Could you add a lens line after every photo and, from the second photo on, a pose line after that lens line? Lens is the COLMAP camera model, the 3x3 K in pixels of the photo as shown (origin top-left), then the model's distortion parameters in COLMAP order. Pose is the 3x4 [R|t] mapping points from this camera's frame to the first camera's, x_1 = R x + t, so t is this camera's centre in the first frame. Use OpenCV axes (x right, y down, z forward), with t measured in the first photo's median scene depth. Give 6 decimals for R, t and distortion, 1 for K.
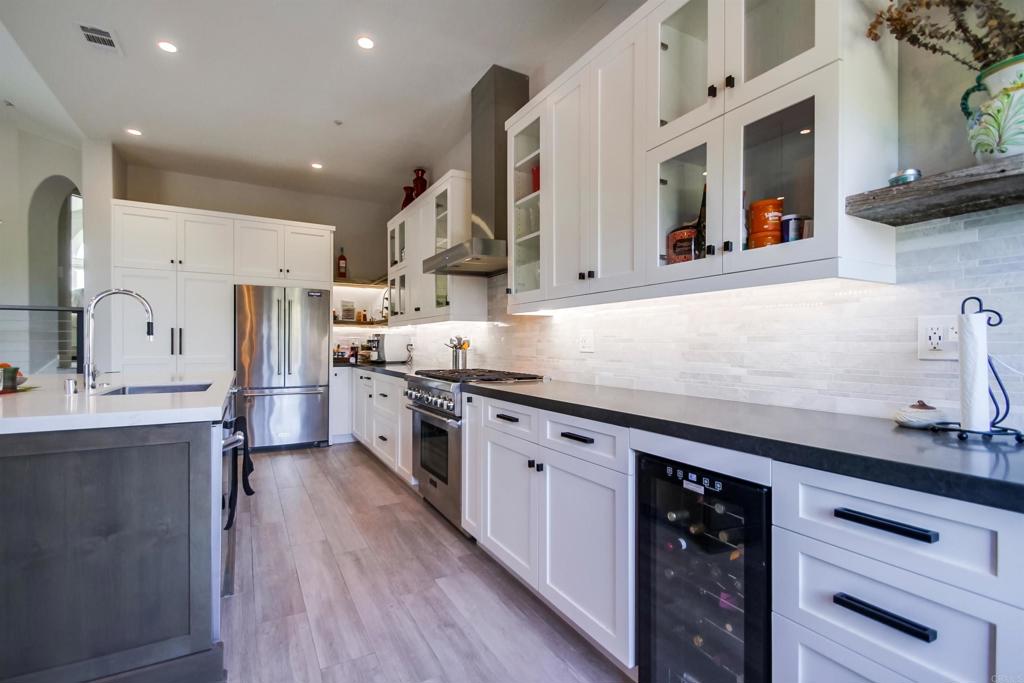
lens RADIAL K [[482.8, 0, 504.2], [0, 482.8, 341.4], [0, 0, 1]] dist [0.039905, -0.023433]
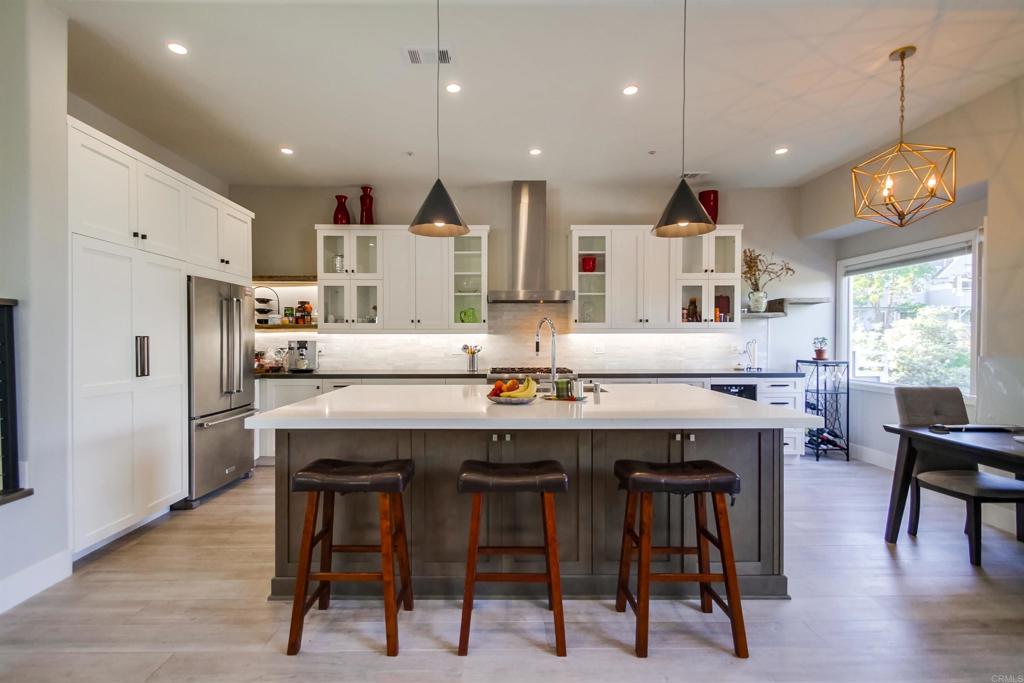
lens RADIAL K [[482.8, 0, 504.2], [0, 482.8, 341.4], [0, 0, 1]] dist [0.039905, -0.023433]
pose [[0.453955, -0.006814, 0.890998, -2.073589], [-0.004392, 0.999941, 0.009885, -0.053811], [-0.891014, -0.008400, 0.453899, 0.504166]]
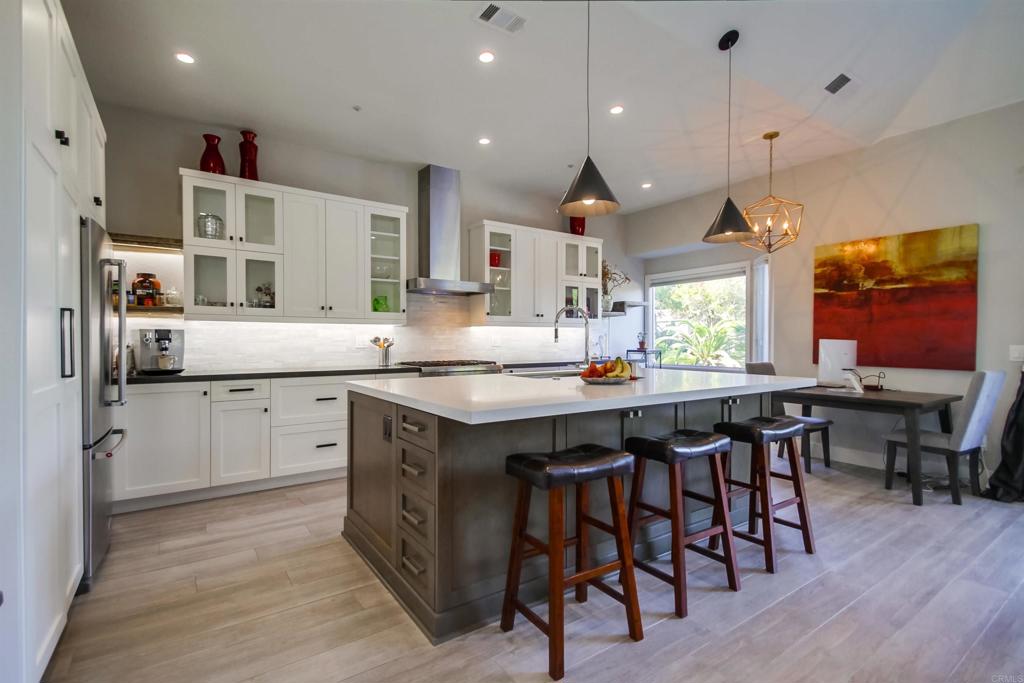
lens RADIAL K [[482.8, 0, 504.2], [0, 482.8, 341.4], [0, 0, 1]] dist [0.039905, -0.023433]
pose [[-0.121742, -0.001922, 0.992560, -2.202752], [-0.004832, 0.999987, 0.001344, -0.002013], [-0.992550, -0.004632, -0.121750, 1.404967]]
